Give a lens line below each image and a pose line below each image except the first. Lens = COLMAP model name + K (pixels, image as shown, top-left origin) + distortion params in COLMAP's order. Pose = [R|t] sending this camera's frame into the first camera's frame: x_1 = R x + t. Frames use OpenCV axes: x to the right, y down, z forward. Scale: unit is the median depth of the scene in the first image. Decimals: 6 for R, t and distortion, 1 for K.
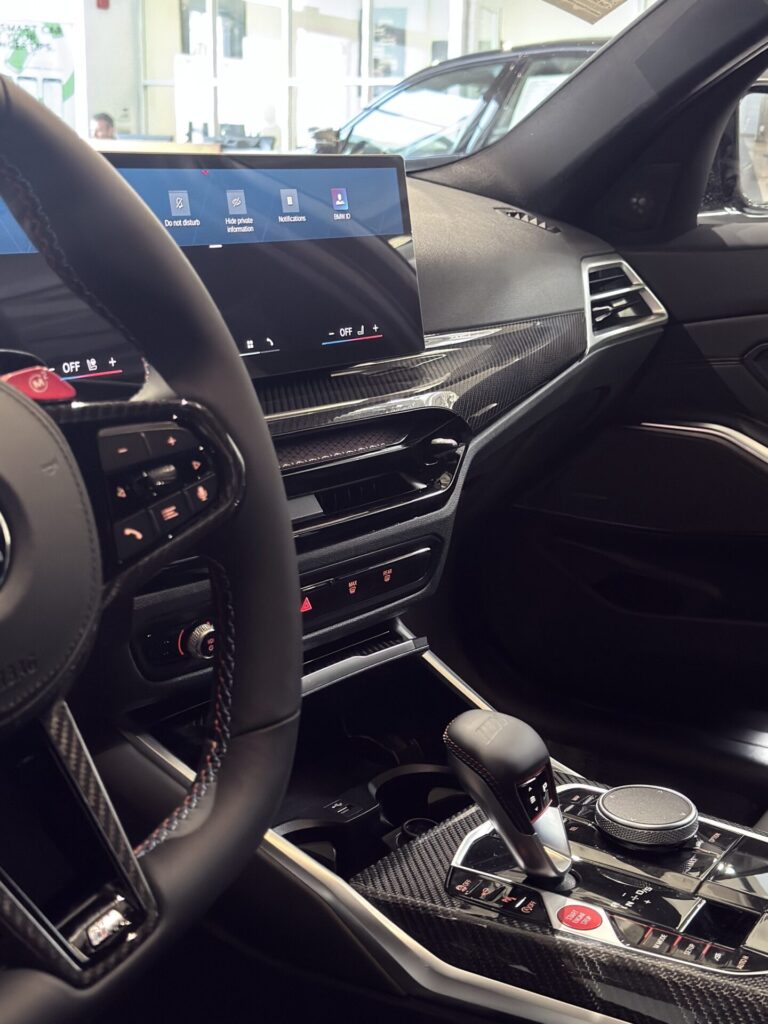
lens RADIAL K [[1334.4, 0, 383.0], [0, 1334.4, 509.5], [0, 0, 1]] dist [0.117397, 0.000000]
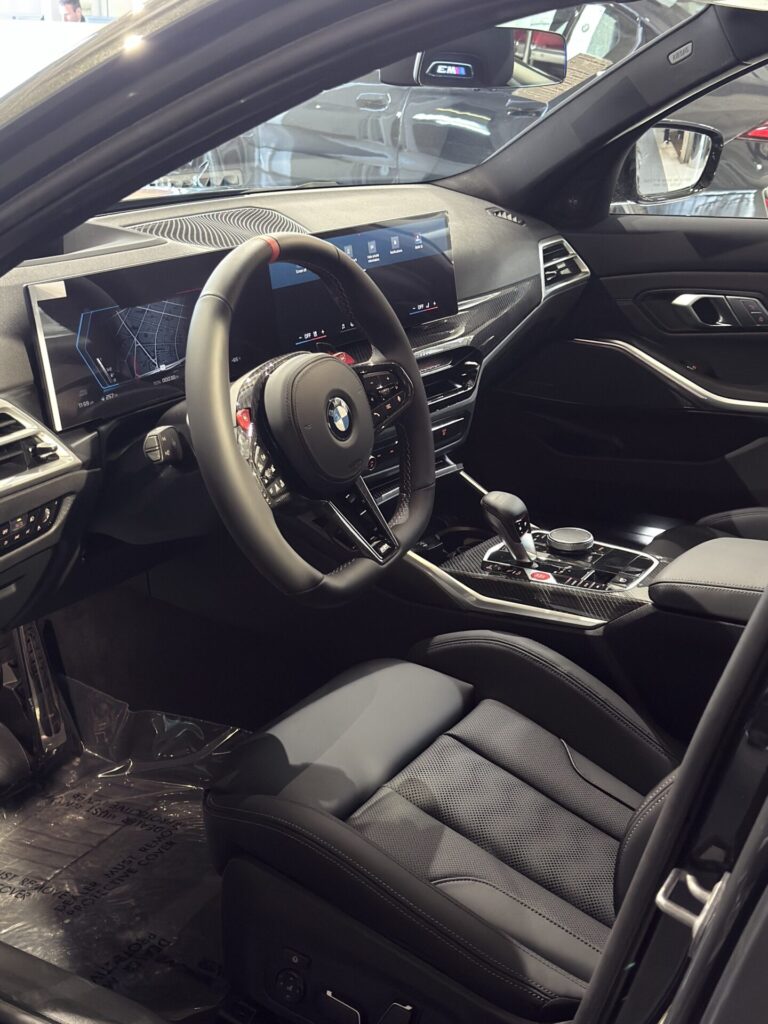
lens RADIAL K [[1334.4, 0, 384.3], [0, 1334.4, 514.8], [0, 0, 1]] dist [0.117397, 0.000000]
pose [[0.999050, -0.012556, 0.041732, -0.158776], [0.008194, 0.994637, 0.103098, -0.031823], [-0.042802, -0.102659, 0.993795, -0.922554]]
